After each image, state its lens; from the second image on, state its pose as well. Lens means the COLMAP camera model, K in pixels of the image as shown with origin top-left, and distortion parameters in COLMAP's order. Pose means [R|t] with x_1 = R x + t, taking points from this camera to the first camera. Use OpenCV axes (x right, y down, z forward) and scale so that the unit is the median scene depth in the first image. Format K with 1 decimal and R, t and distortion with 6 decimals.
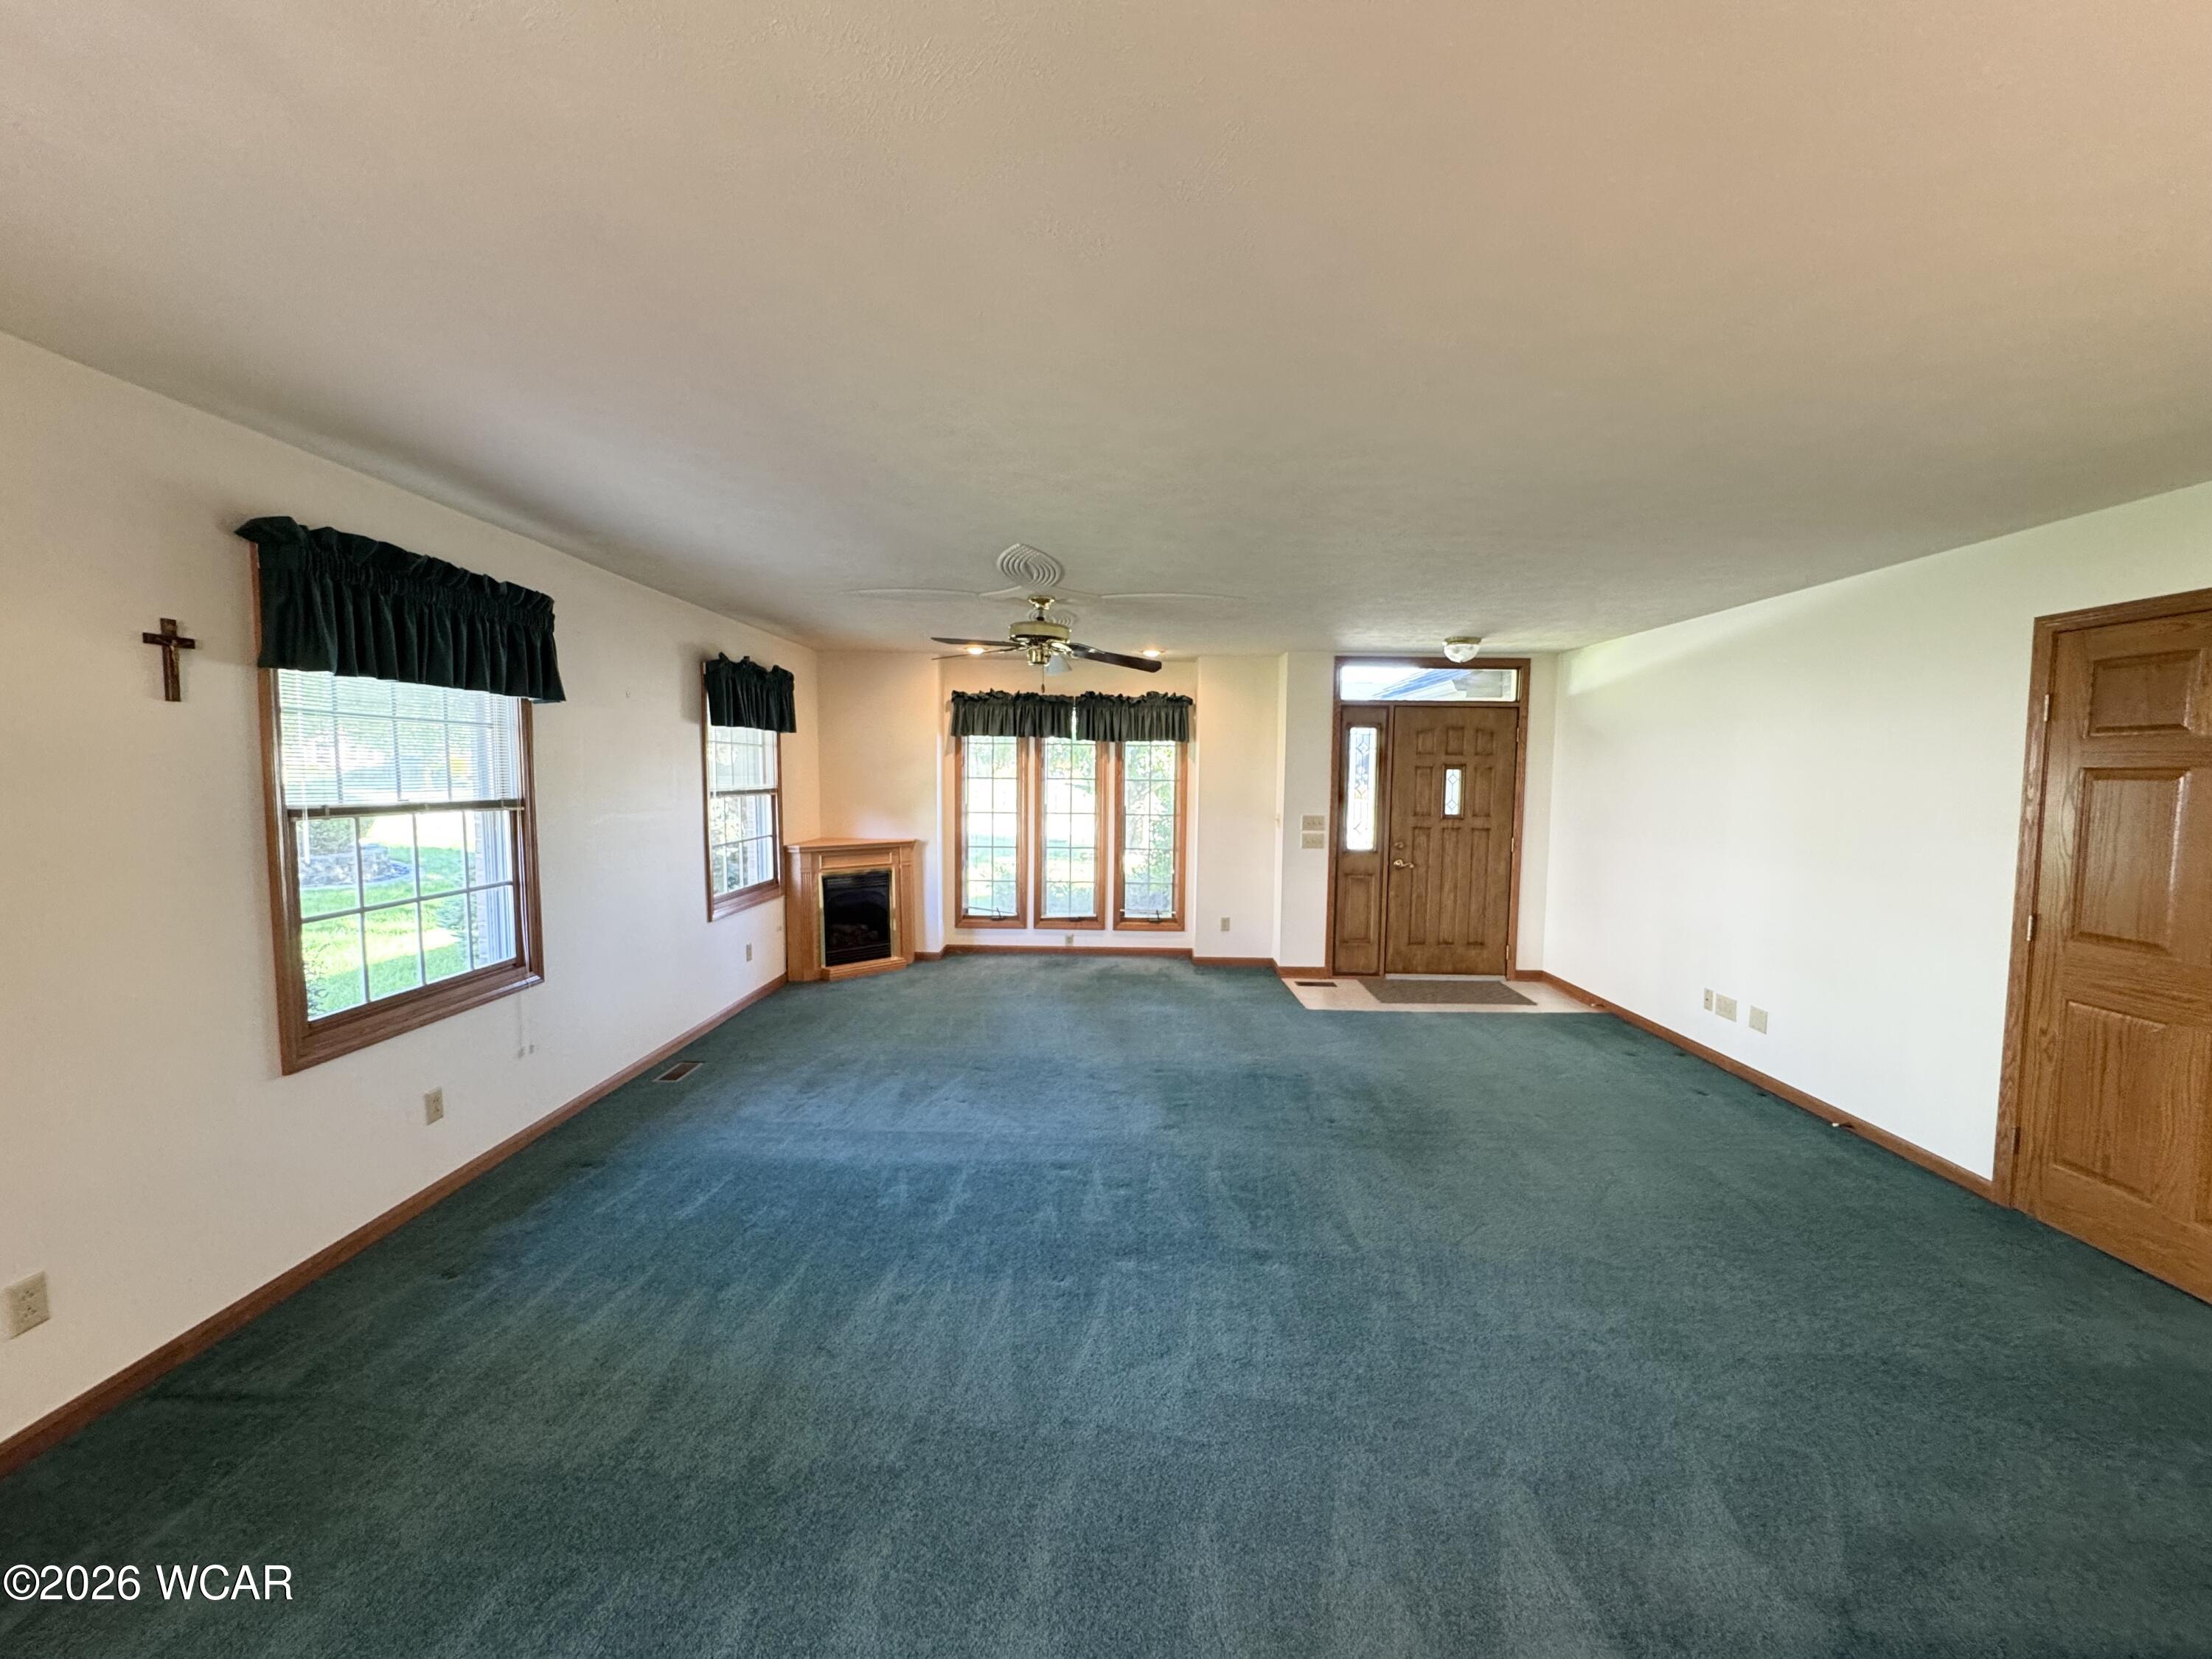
lens RADIAL K [[879.8, 0, 1106.6], [0, 879.8, 823.6], [0, 0, 1]] dist [-0.004310, 0.000349]
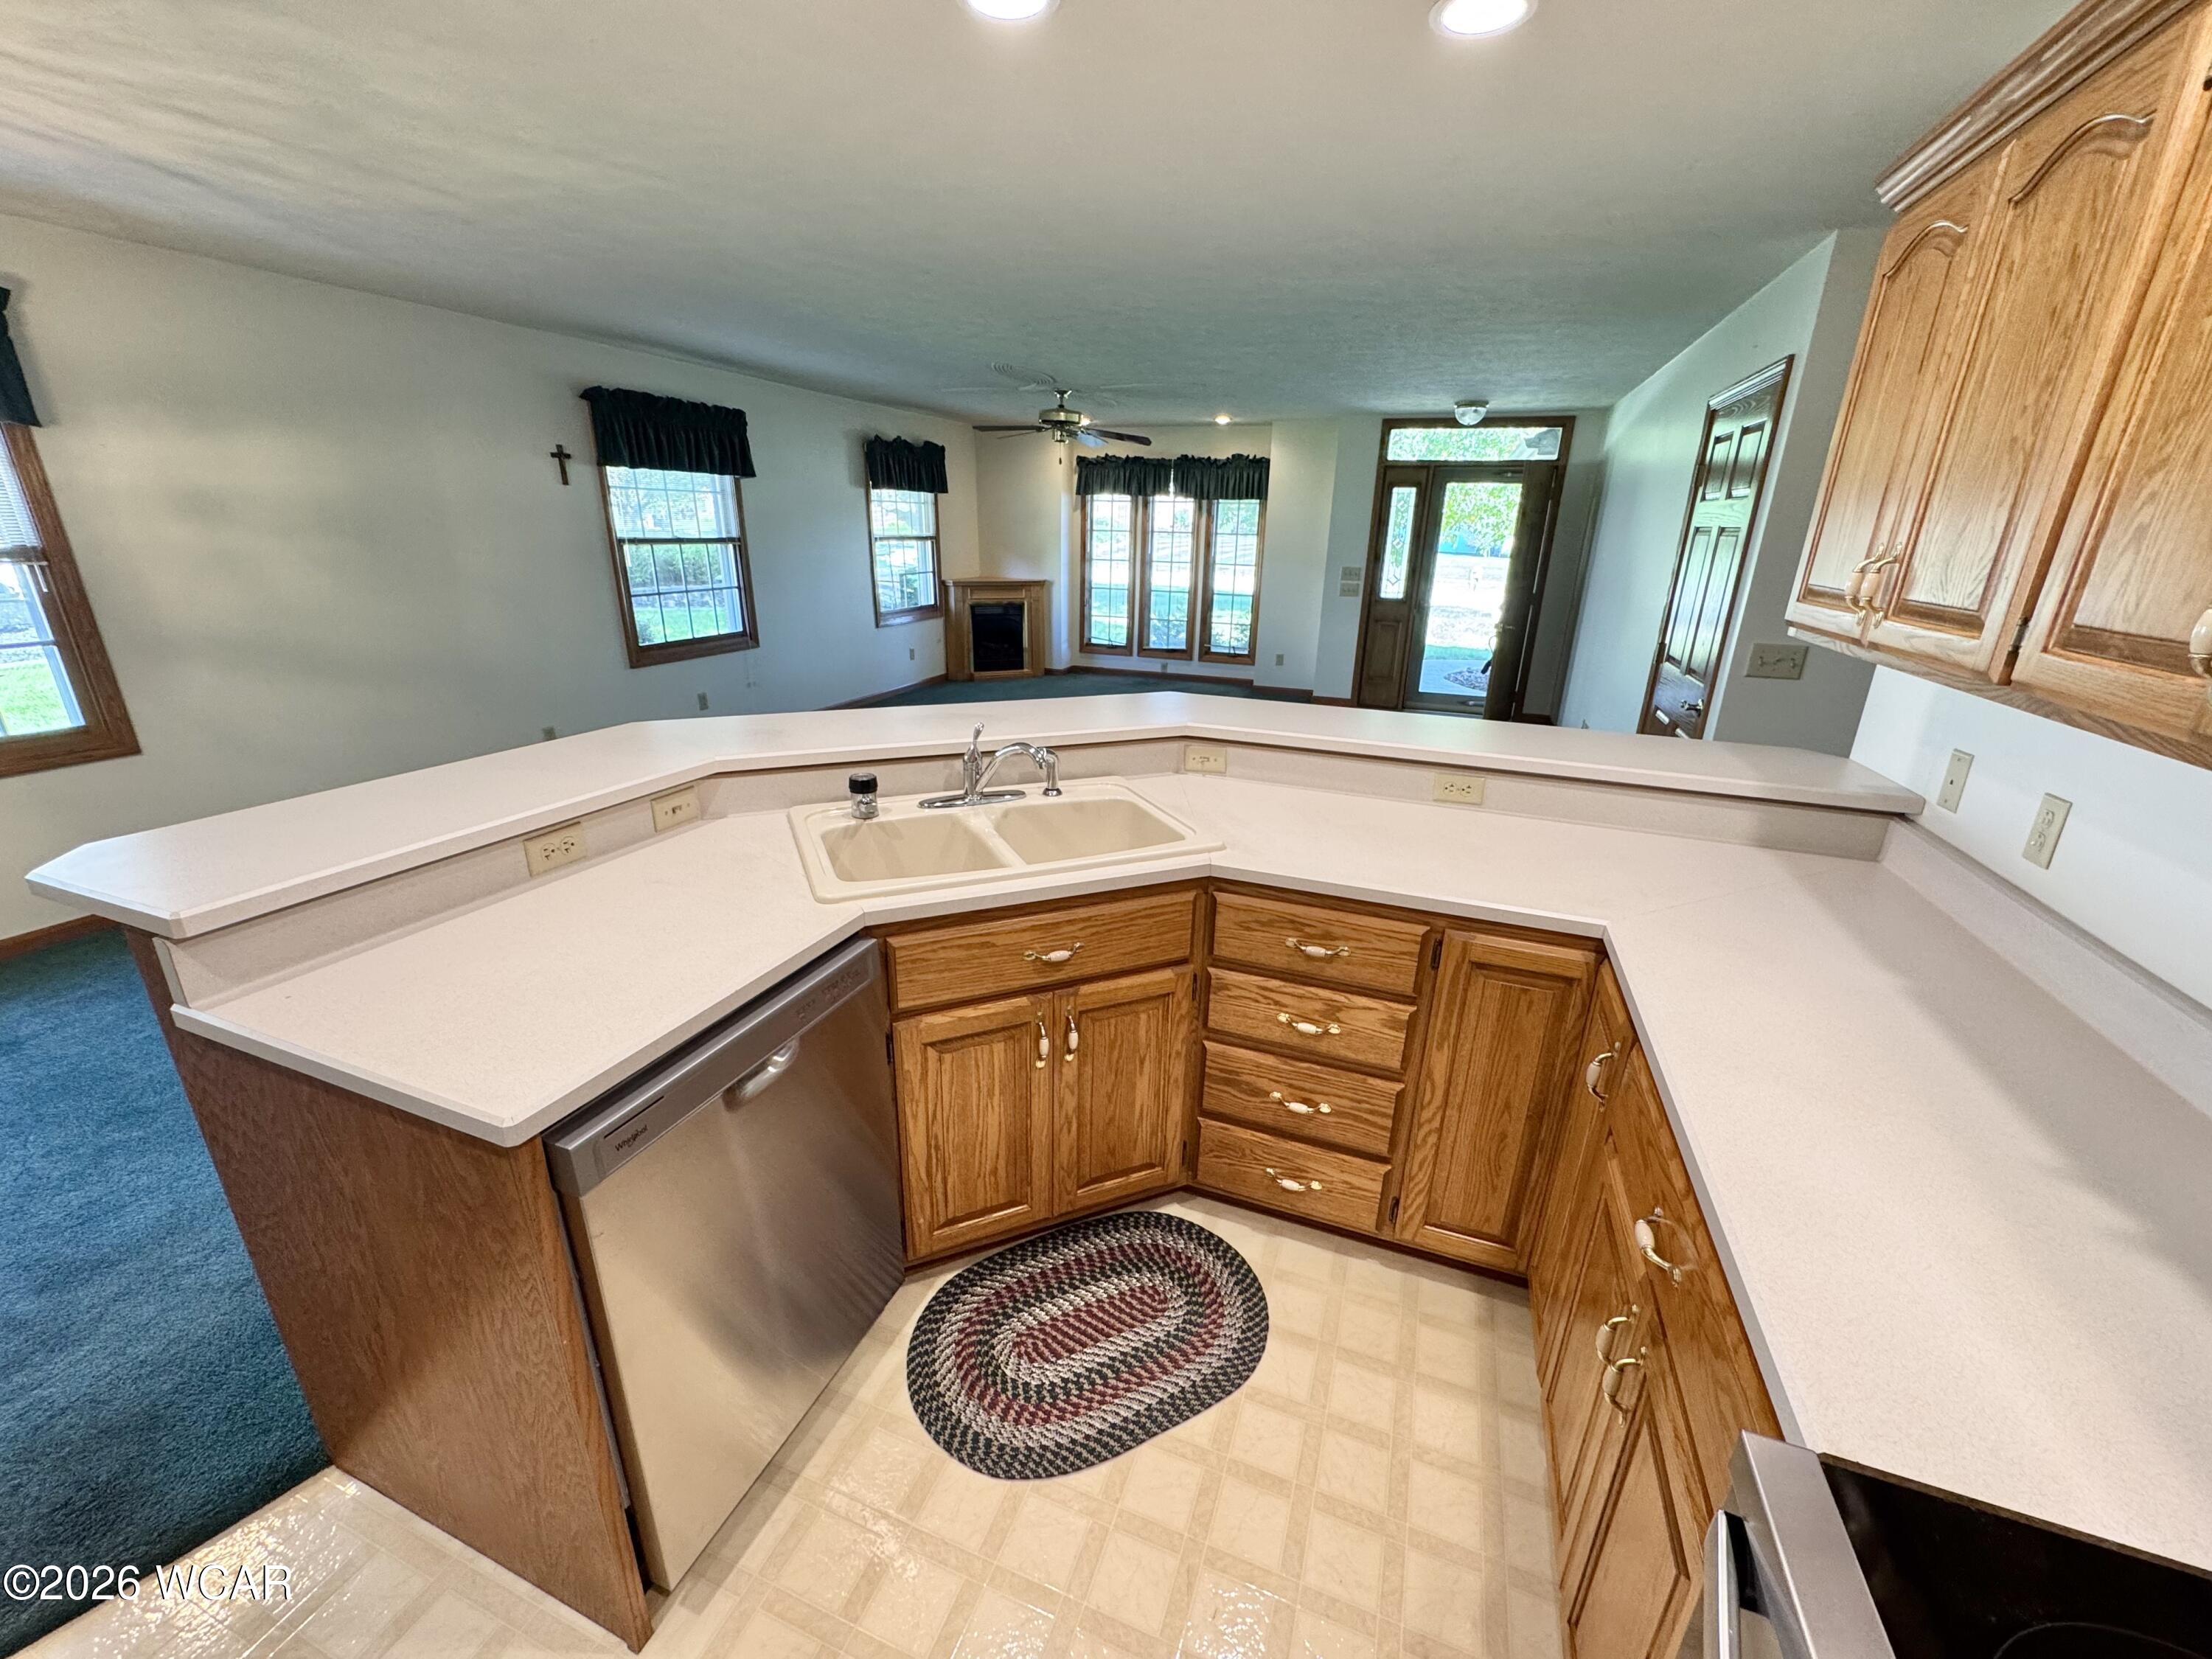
lens RADIAL K [[879.8, 0, 1104.0], [0, 879.8, 828.3], [0, 0, 1]] dist [-0.004310, 0.000349]
pose [[0.942553, 0.117028, -0.312888, 0.344683], [-0.029416, 0.962067, 0.271222, 0.018070], [0.332760, -0.246437, 0.910241, -0.265539]]
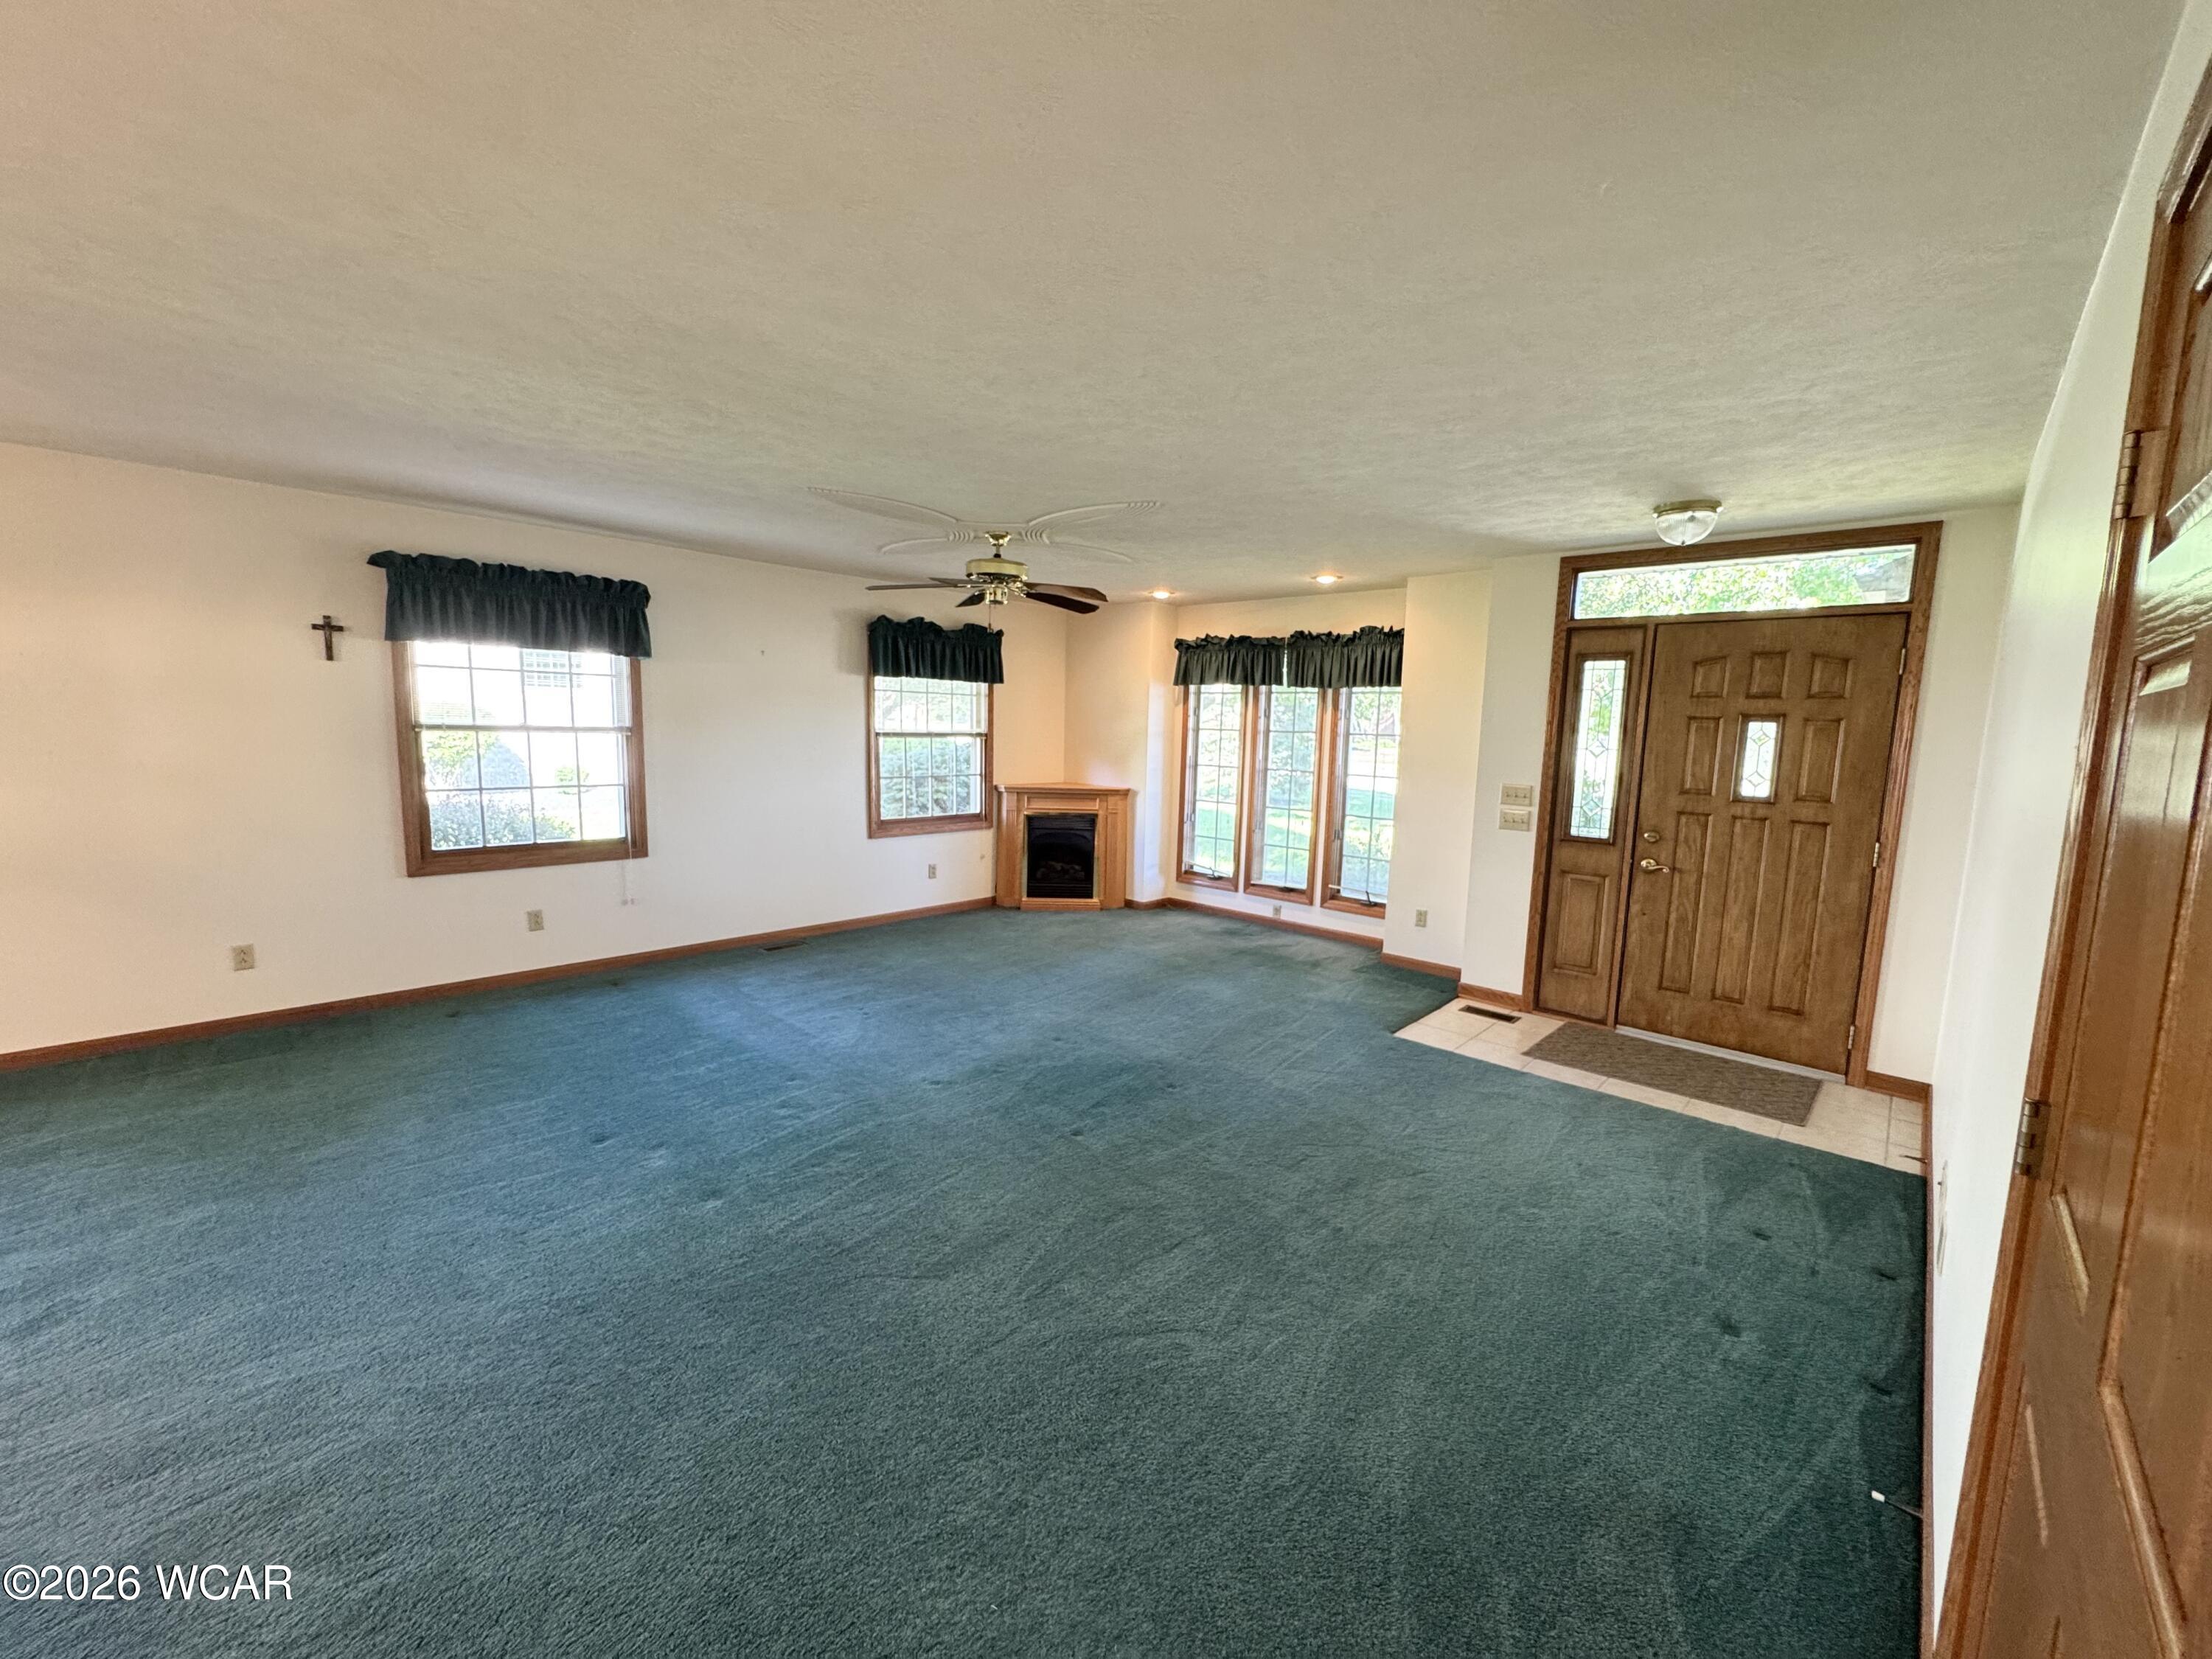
lens RADIAL K [[879.8, 0, 1103.0], [0, 879.8, 831.9], [0, 0, 1]] dist [-0.004310, 0.000349]
pose [[0.743620, 0.090068, -0.662508, 0.482485], [-0.058042, 0.995840, 0.070237, -0.001862], [0.666078, -0.013777, 0.745755, 0.244231]]
